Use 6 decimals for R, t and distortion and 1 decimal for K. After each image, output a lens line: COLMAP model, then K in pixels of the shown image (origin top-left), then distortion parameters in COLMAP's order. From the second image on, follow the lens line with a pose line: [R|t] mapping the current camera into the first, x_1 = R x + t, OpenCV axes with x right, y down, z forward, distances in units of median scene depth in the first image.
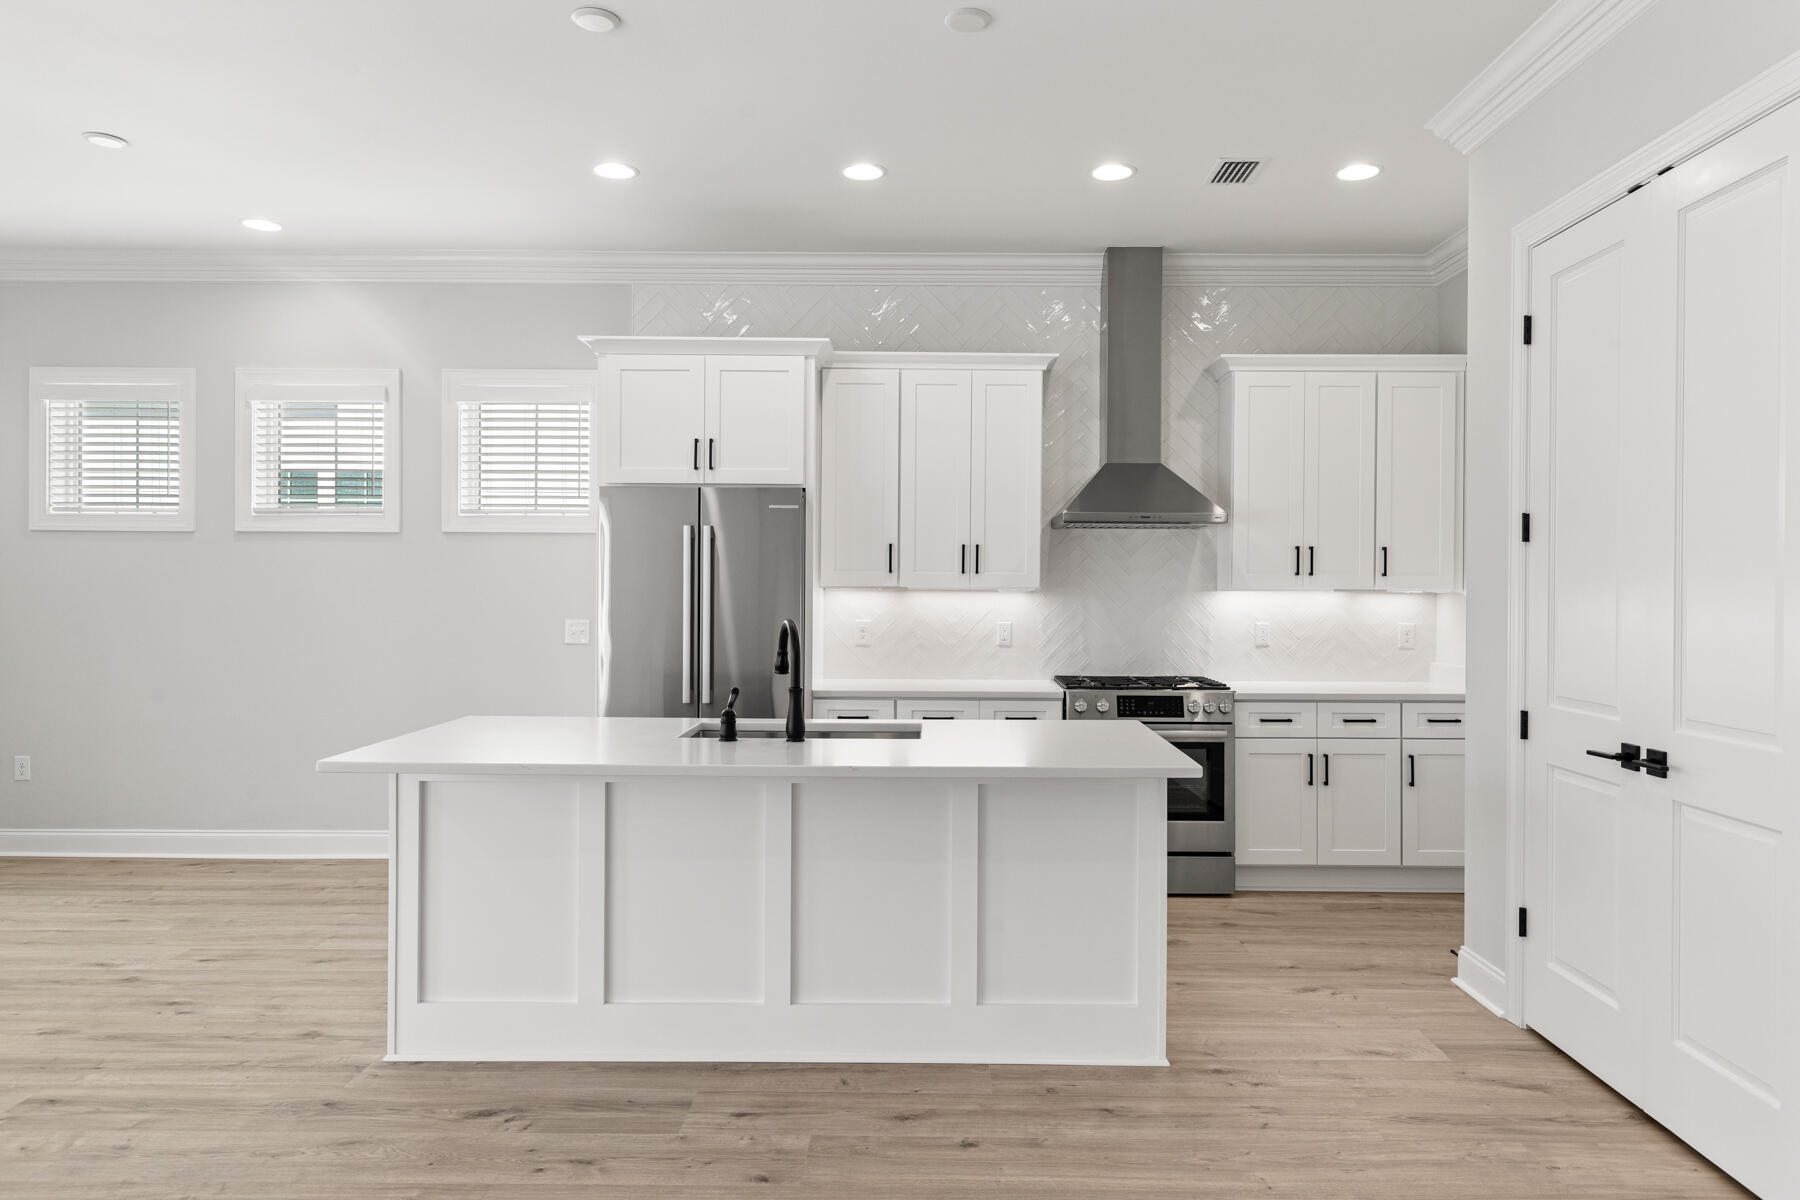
lens RADIAL K [[1164.6, 0, 941.0], [0, 1164.6, 587.1], [0, 0, 1]] dist [-0.000202, 0.000009]
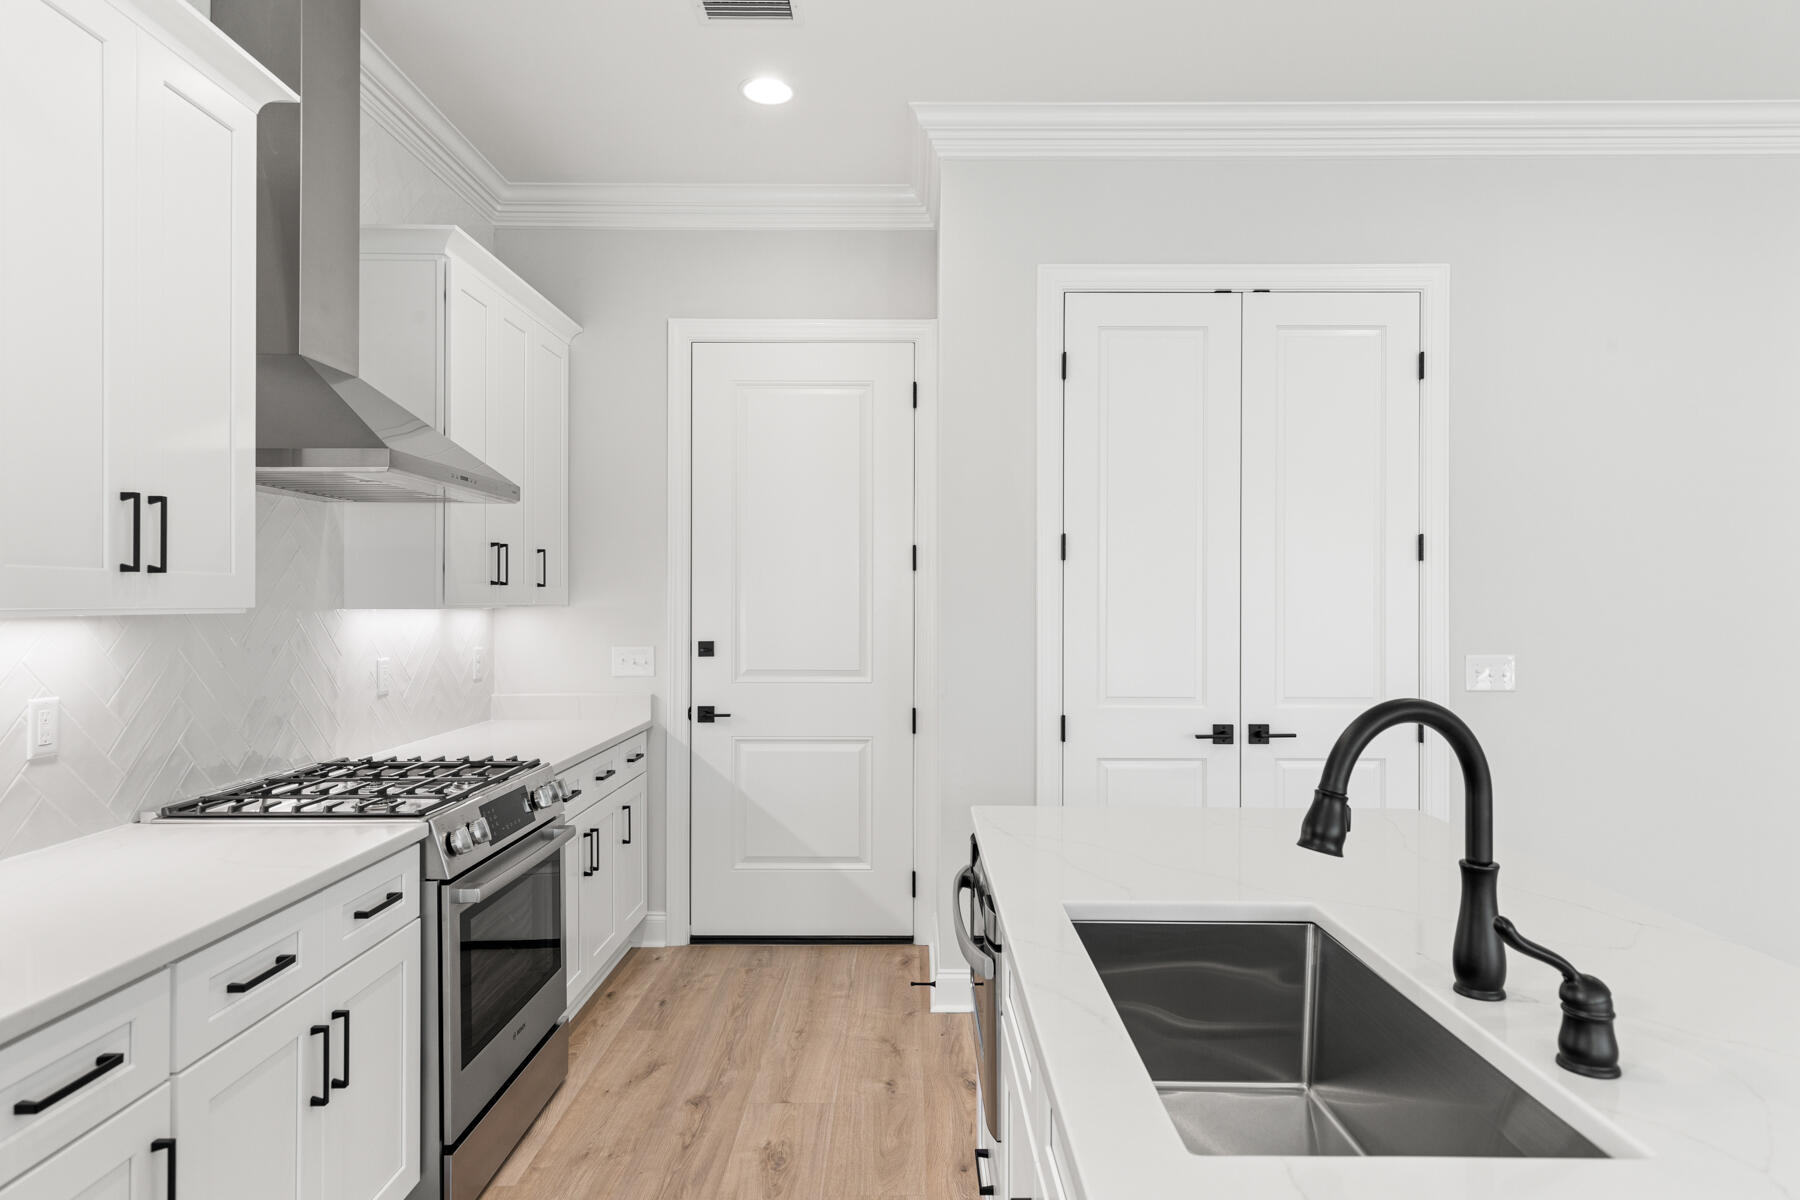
lens RADIAL K [[1038.5, 0, 911.4], [0, 1038.5, 596.7], [0, 0, 1]] dist [0.016098, -0.002576]
pose [[-0.004092, -0.002753, 0.999988, -0.331682], [-0.000288, 0.999996, 0.002752, -0.005205], [-0.999992, -0.000277, -0.004092, 0.808597]]
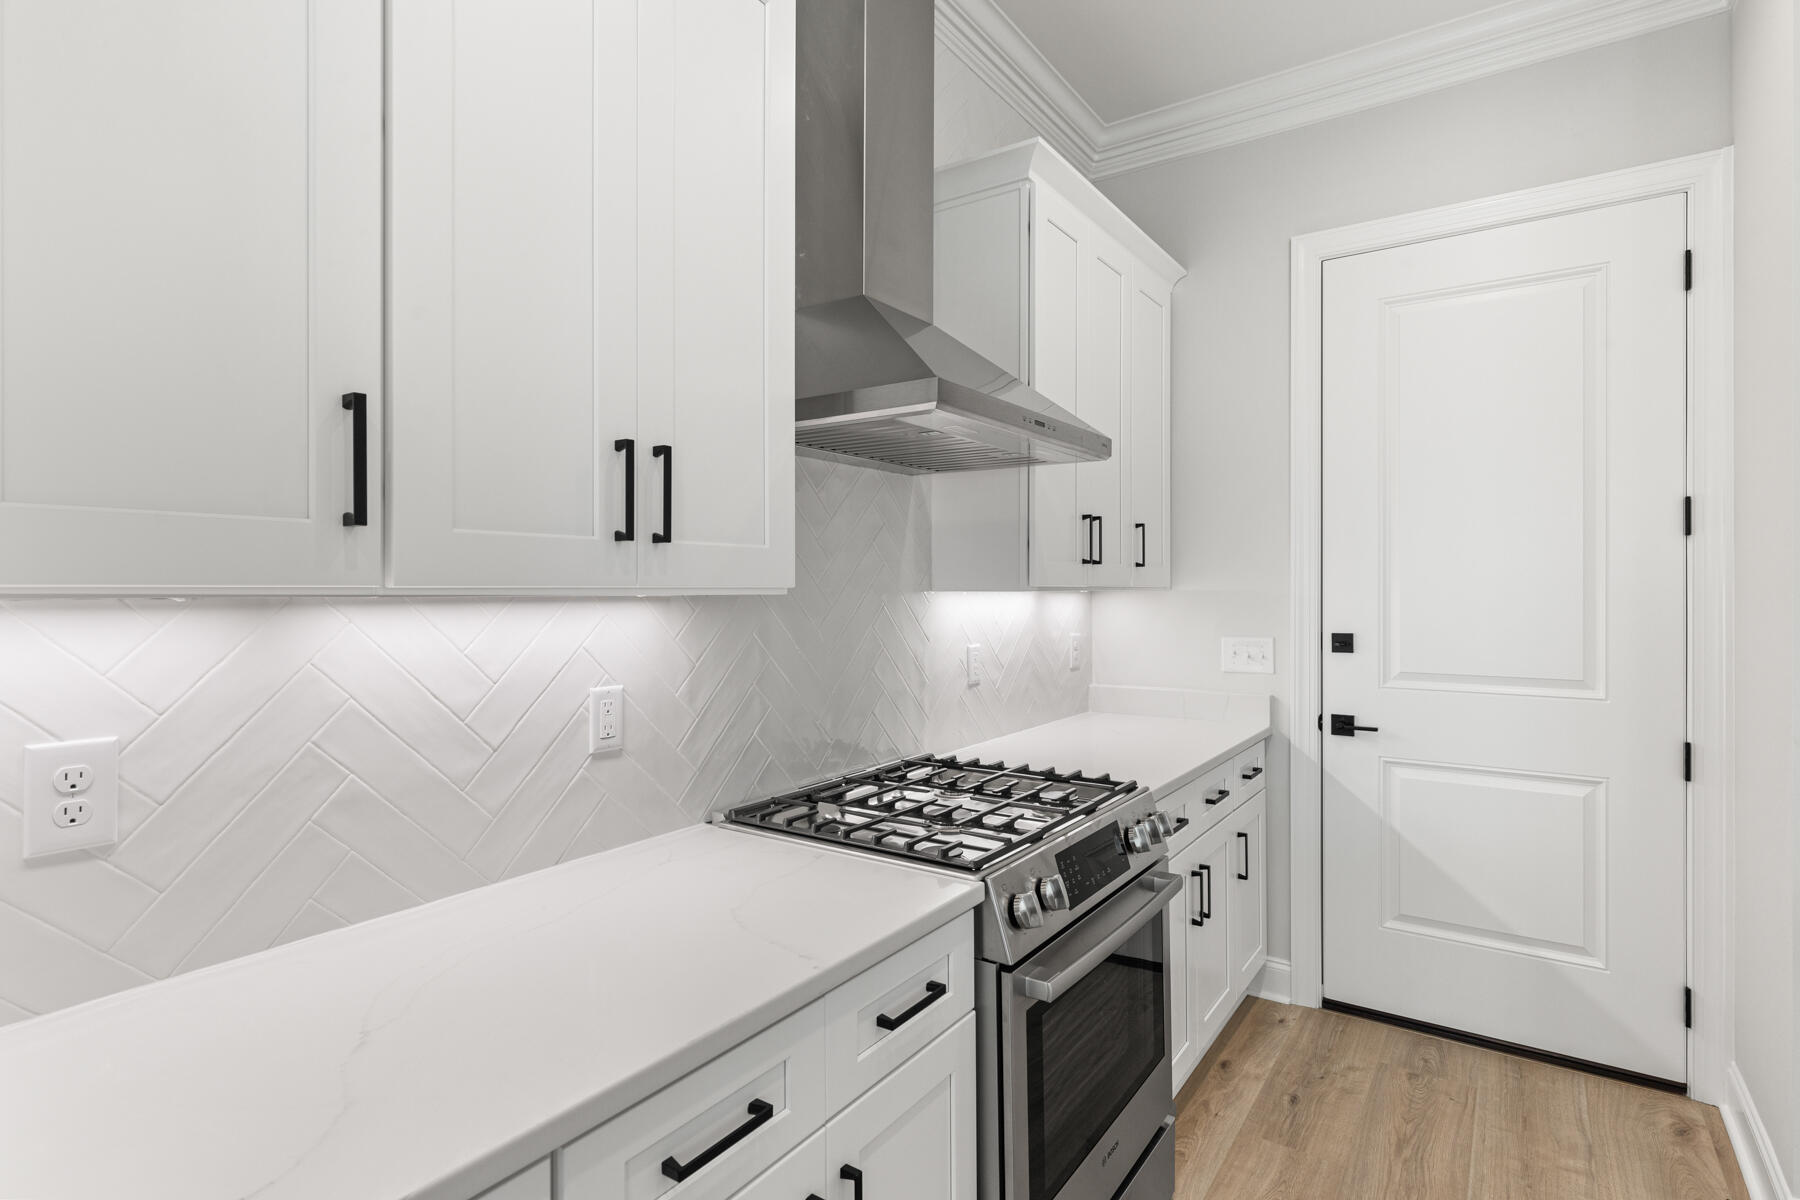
lens RADIAL K [[900.2, 0, 902.7], [0, 900.2, 587.9], [0, 0, 1]] dist [0.003166, -0.001122]
pose [[0.566541, -0.007589, 0.823999, -0.134176], [0.005447, 0.999970, 0.005465, -0.000874], [-0.824016, 0.001392, 0.566565, 0.873813]]
